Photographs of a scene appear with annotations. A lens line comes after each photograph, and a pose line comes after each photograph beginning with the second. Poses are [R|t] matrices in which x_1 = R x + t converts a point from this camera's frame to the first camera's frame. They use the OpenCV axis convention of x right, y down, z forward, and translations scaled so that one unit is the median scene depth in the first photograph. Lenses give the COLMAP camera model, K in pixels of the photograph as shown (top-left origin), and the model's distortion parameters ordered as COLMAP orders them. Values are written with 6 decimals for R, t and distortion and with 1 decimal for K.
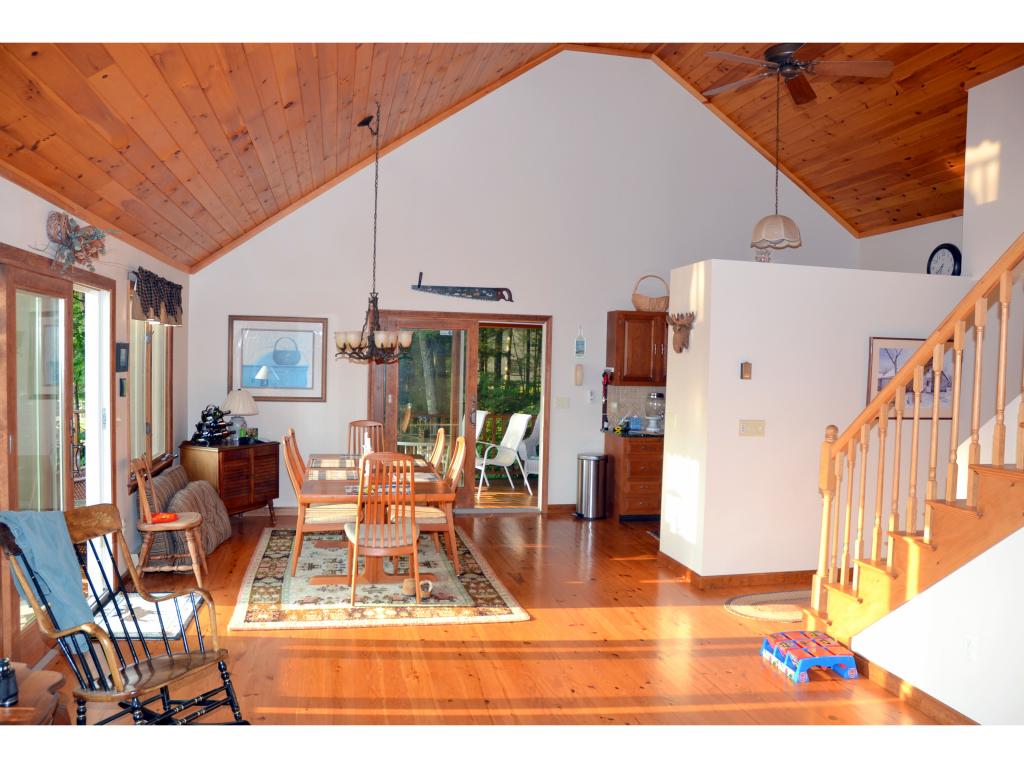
lens RADIAL K [[801.8, 0, 505.6], [0, 801.8, 388.5], [0, 0, 1]] dist [-0.131645, 0.071312]
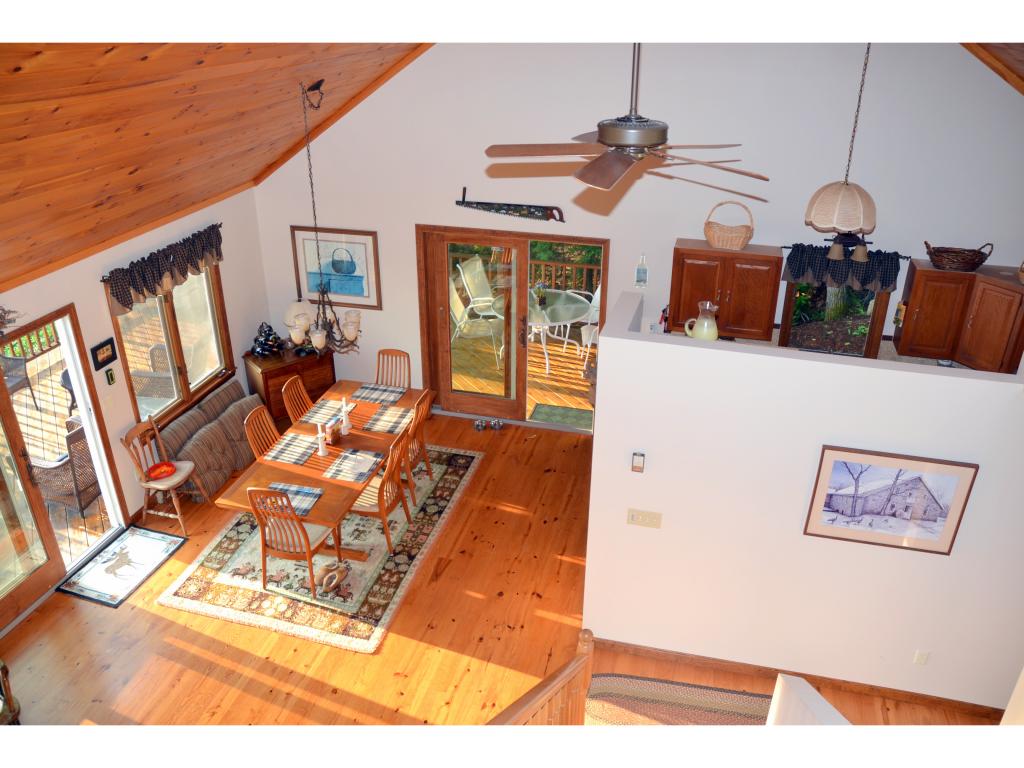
lens RADIAL K [[801.8, 0, 511.4], [0, 801.8, 387.8], [0, 0, 1]] dist [-0.131645, 0.071312]
pose [[0.892436, 0.185243, -0.411392, 0.507121], [0.000336, 0.911552, 0.411185, -0.435797], [0.451174, -0.367094, 0.813440, 0.269737]]
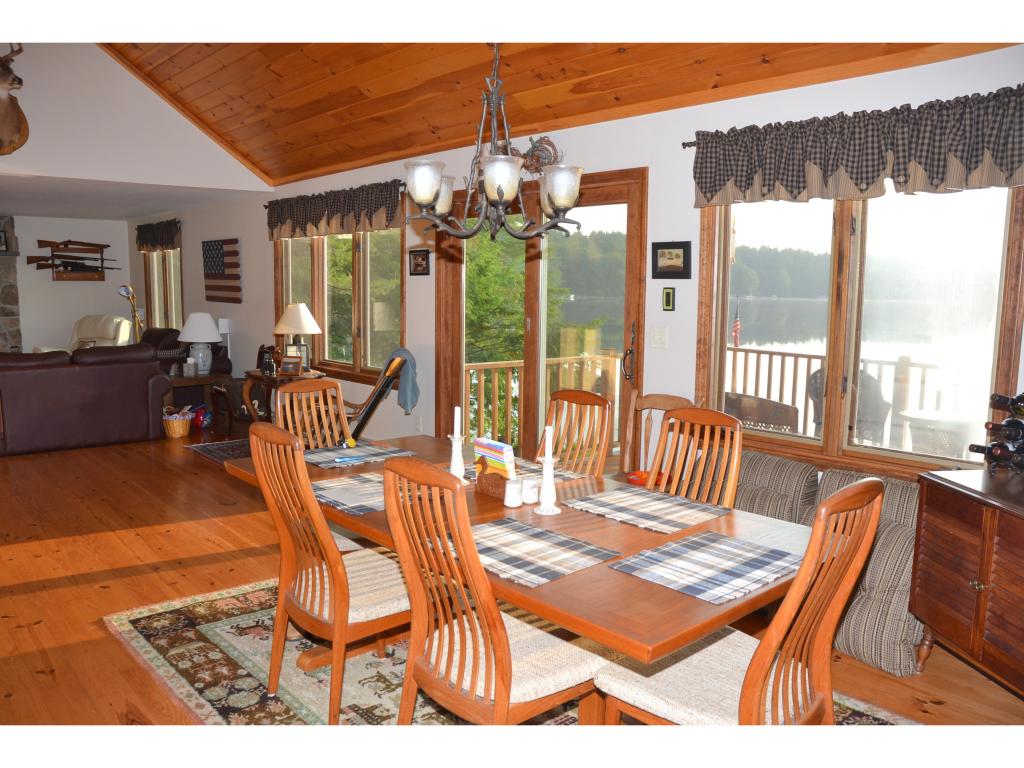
lens RADIAL K [[801.8, 0, 517.5], [0, 801.8, 391.1], [0, 0, 1]] dist [-0.131645, 0.071312]
pose [[-0.861881, 0.038767, -0.505627, 0.043397], [-0.048111, 0.986325, 0.157631, -0.026311], [0.504823, 0.160186, -0.848230, 1.469846]]
